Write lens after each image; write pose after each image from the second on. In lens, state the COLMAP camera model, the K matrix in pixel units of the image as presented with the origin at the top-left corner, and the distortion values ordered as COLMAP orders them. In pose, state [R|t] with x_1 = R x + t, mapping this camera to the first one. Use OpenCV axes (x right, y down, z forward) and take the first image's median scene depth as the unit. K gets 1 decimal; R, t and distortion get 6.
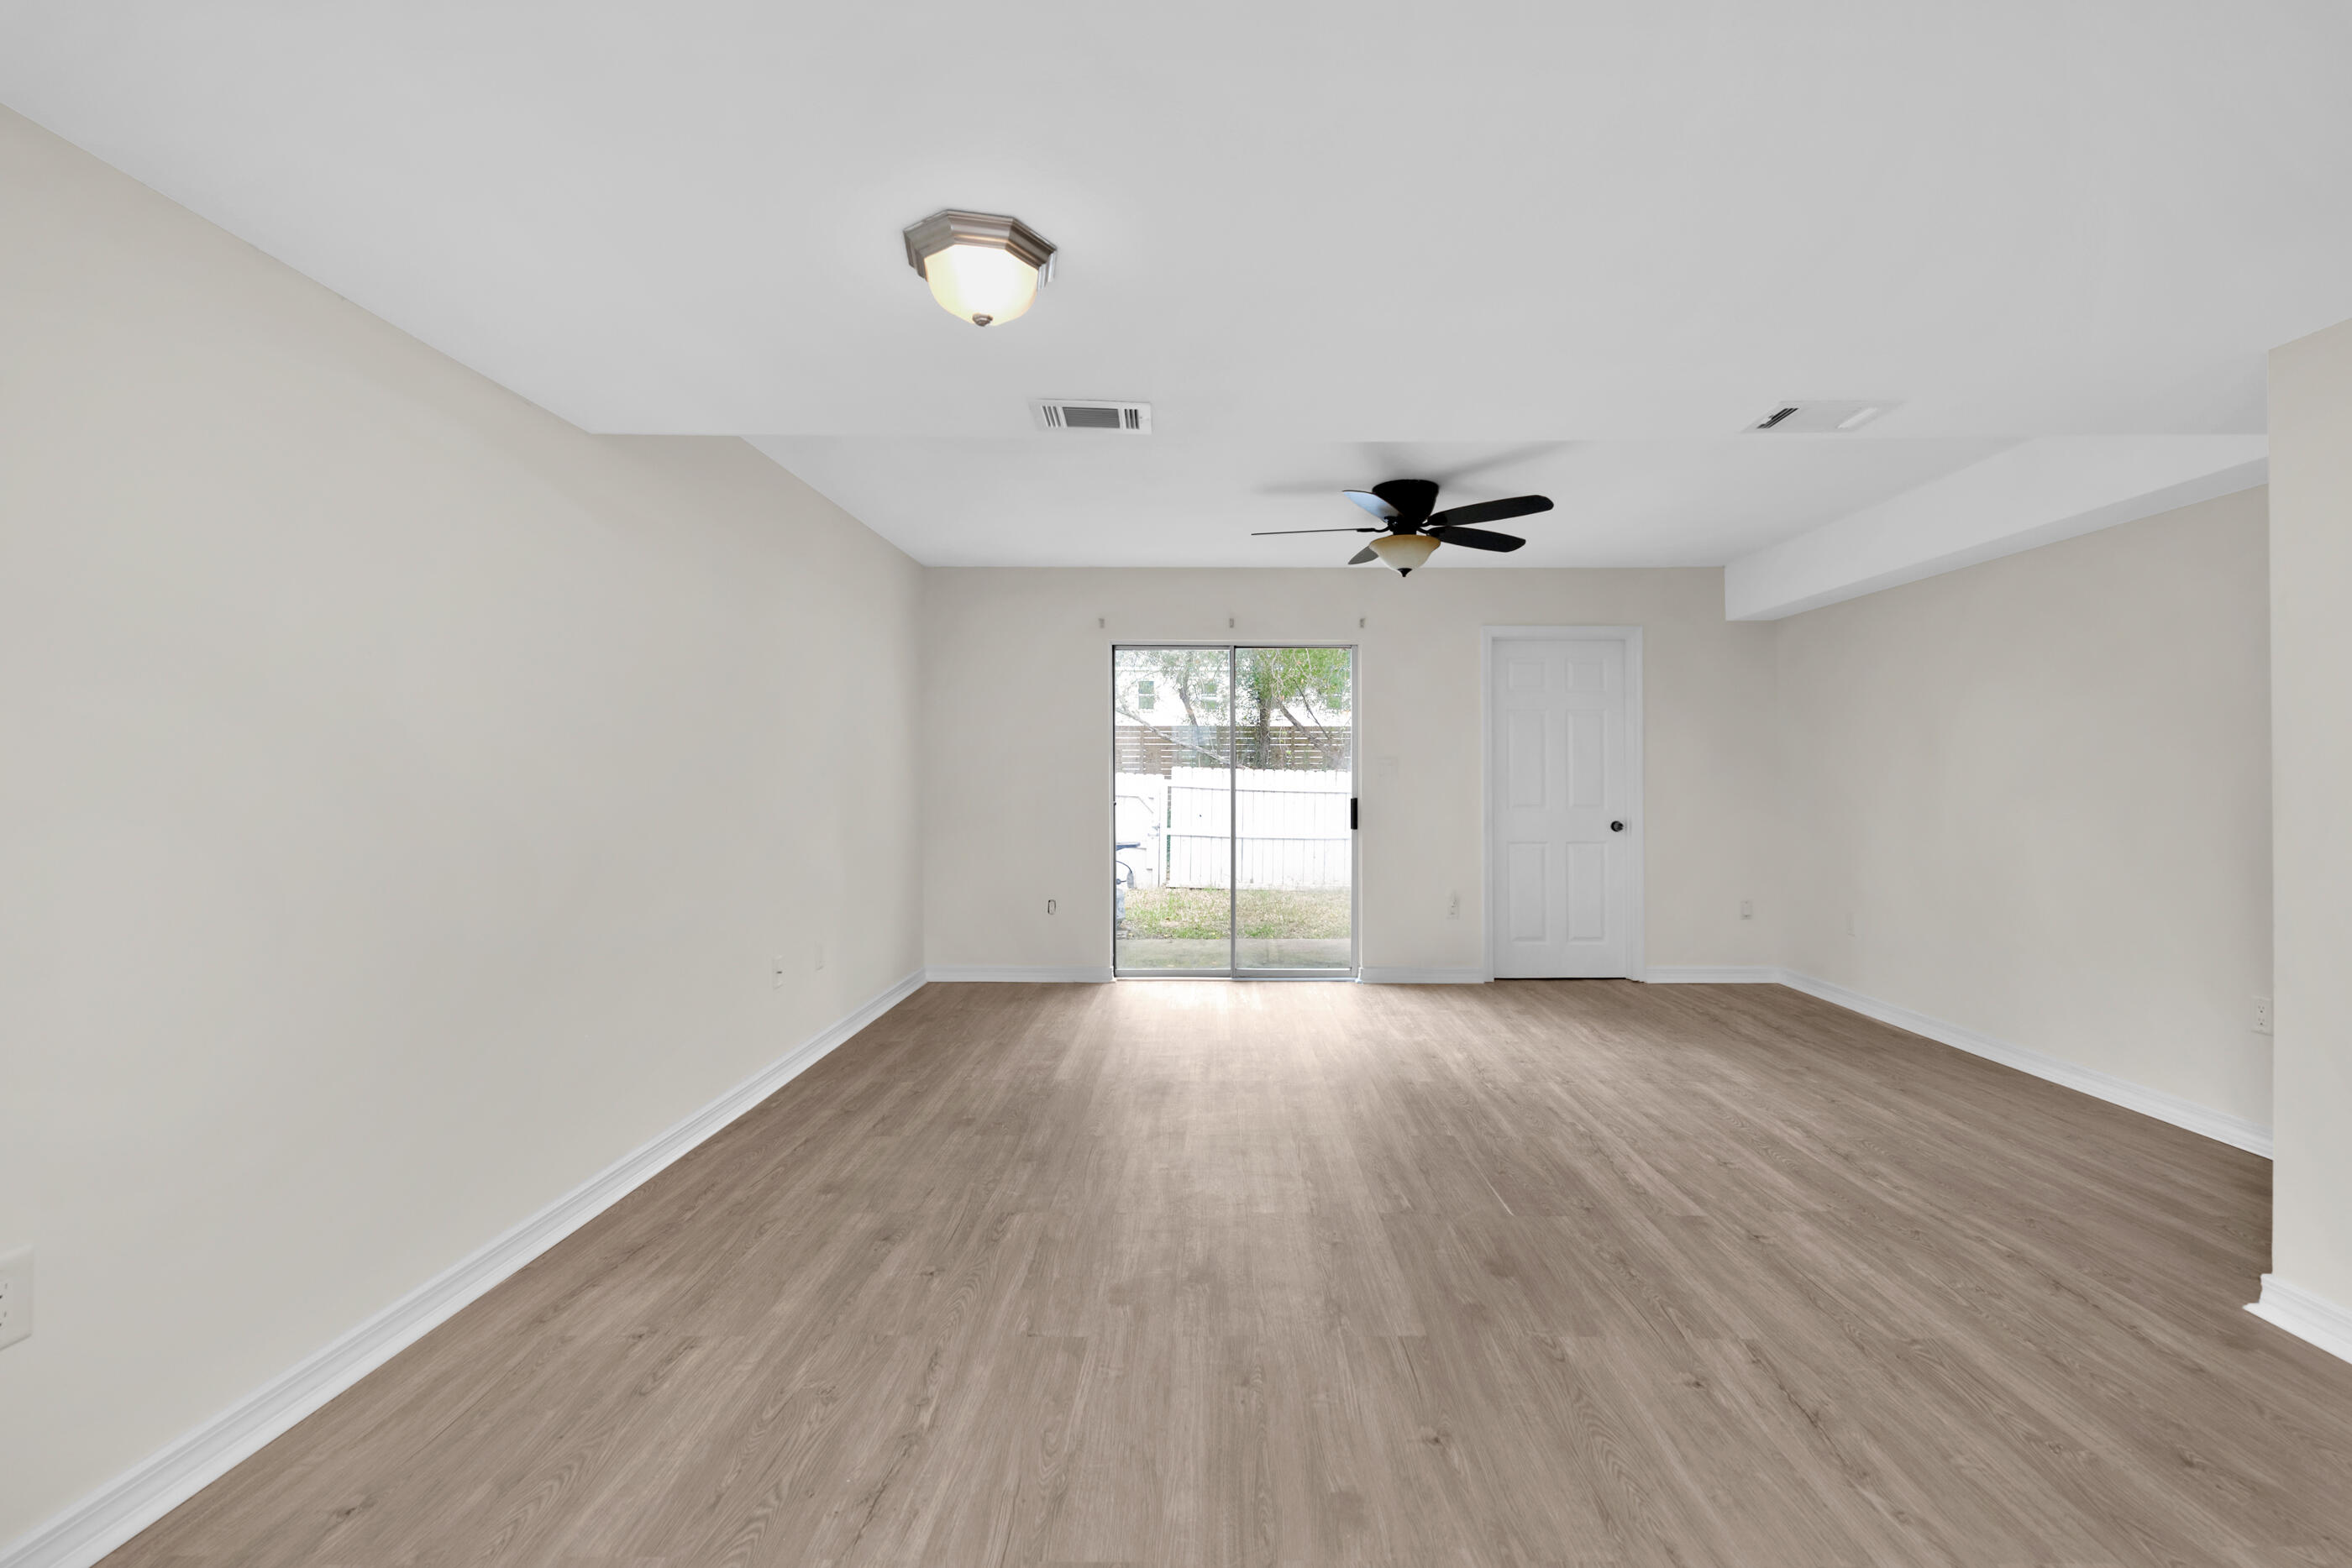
lens RADIAL K [[1056.4, 0, 1166.0], [0, 1056.4, 769.7], [0, 0, 1]] dist [0.004452, -0.004860]
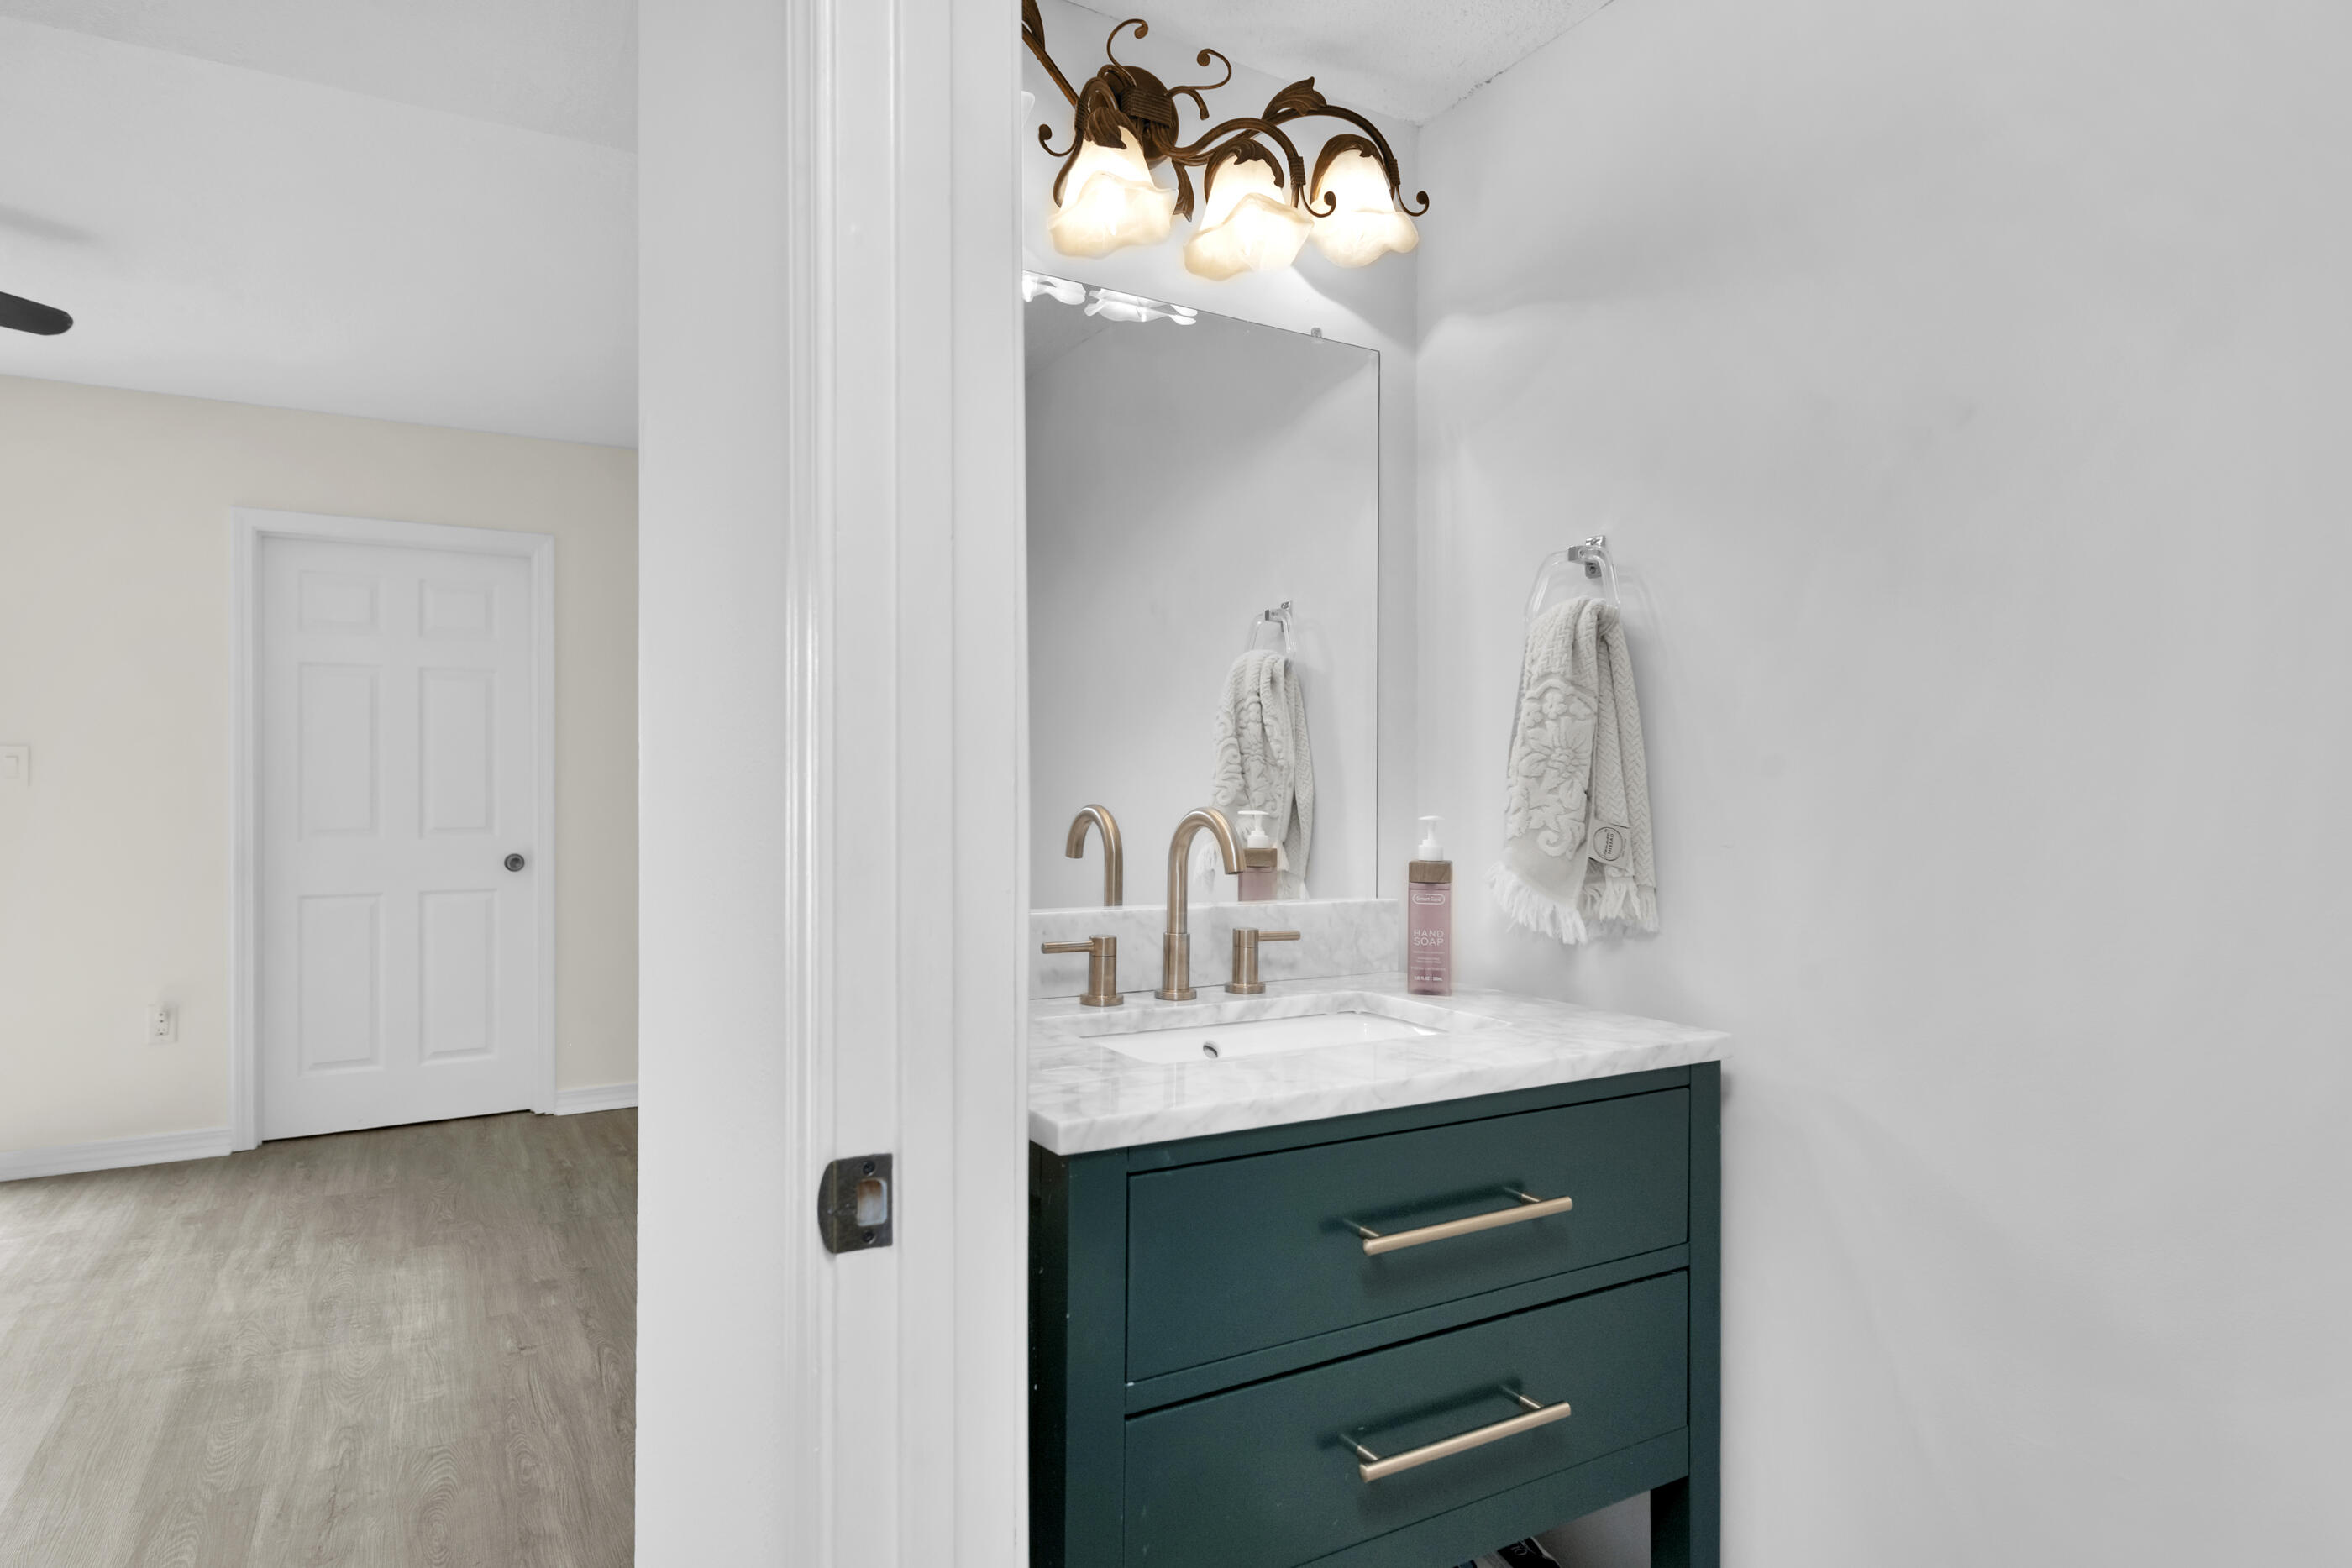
lens RADIAL K [[1405.6, 0, 1201.8], [0, 1405.6, 783.8], [0, 0, 1]] dist [0.024293, -0.000082]
pose [[0.848978, -0.001326, 0.528426, 0.616292], [-0.001158, 0.999990, 0.004371, 0.008321], [-0.528427, -0.004322, 0.848968, 0.187079]]
